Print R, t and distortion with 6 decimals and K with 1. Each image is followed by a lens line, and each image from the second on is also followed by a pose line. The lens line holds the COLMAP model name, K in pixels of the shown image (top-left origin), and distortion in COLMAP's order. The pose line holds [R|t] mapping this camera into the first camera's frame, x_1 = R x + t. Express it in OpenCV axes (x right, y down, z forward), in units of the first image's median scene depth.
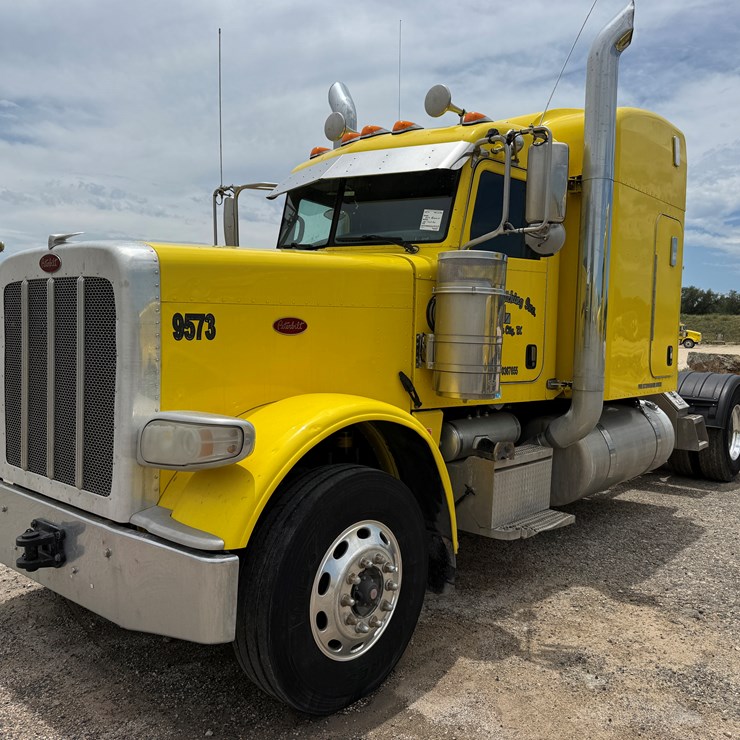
lens RADIAL K [[712.7, 0, 379.9], [0, 712.7, 372.7], [0, 0, 1]] dist [0.002123, 0.002632]
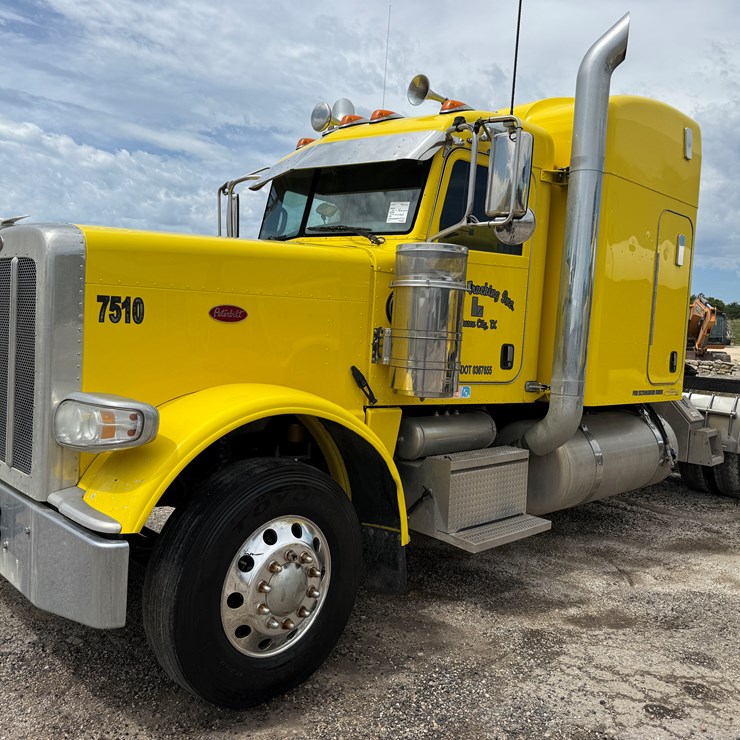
lens RADIAL K [[717.2, 0, 369.0], [0, 717.2, 376.5], [0, 0, 1]] dist [-0.001401, -0.000704]
pose [[0.993407, 0.040395, -0.107286, 0.147745], [-0.040031, 0.999183, 0.005550, 0.006560], [0.107422, -0.001218, 0.994213, 0.027563]]
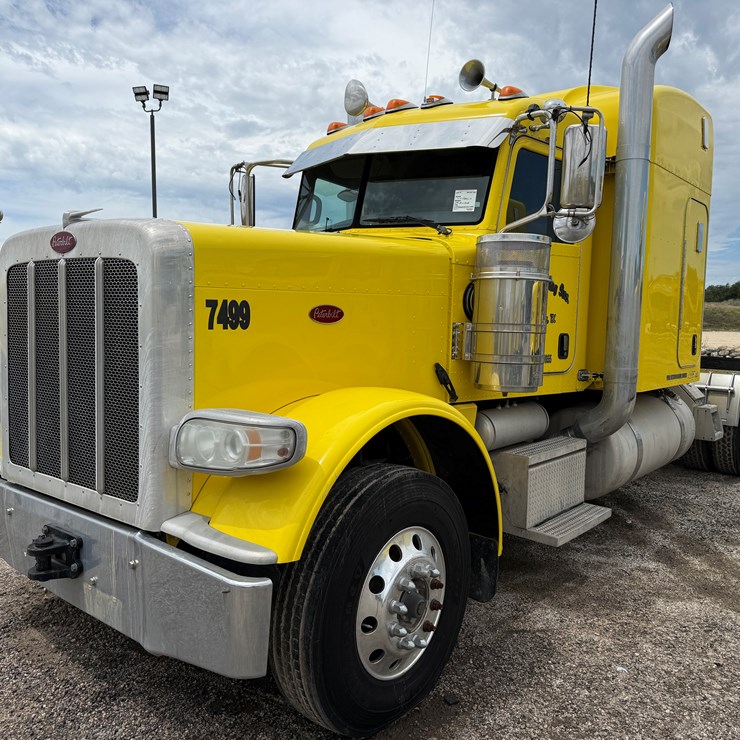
lens RADIAL K [[707.1, 0, 376.2], [0, 707.1, 367.8], [0, 0, 1]] dist [0.001960, -0.011417]
pose [[0.999422, 0.003506, 0.033813, -0.078114], [-0.004094, 0.999841, 0.017360, -0.010175], [-0.033747, -0.017489, 0.999277, 0.070911]]
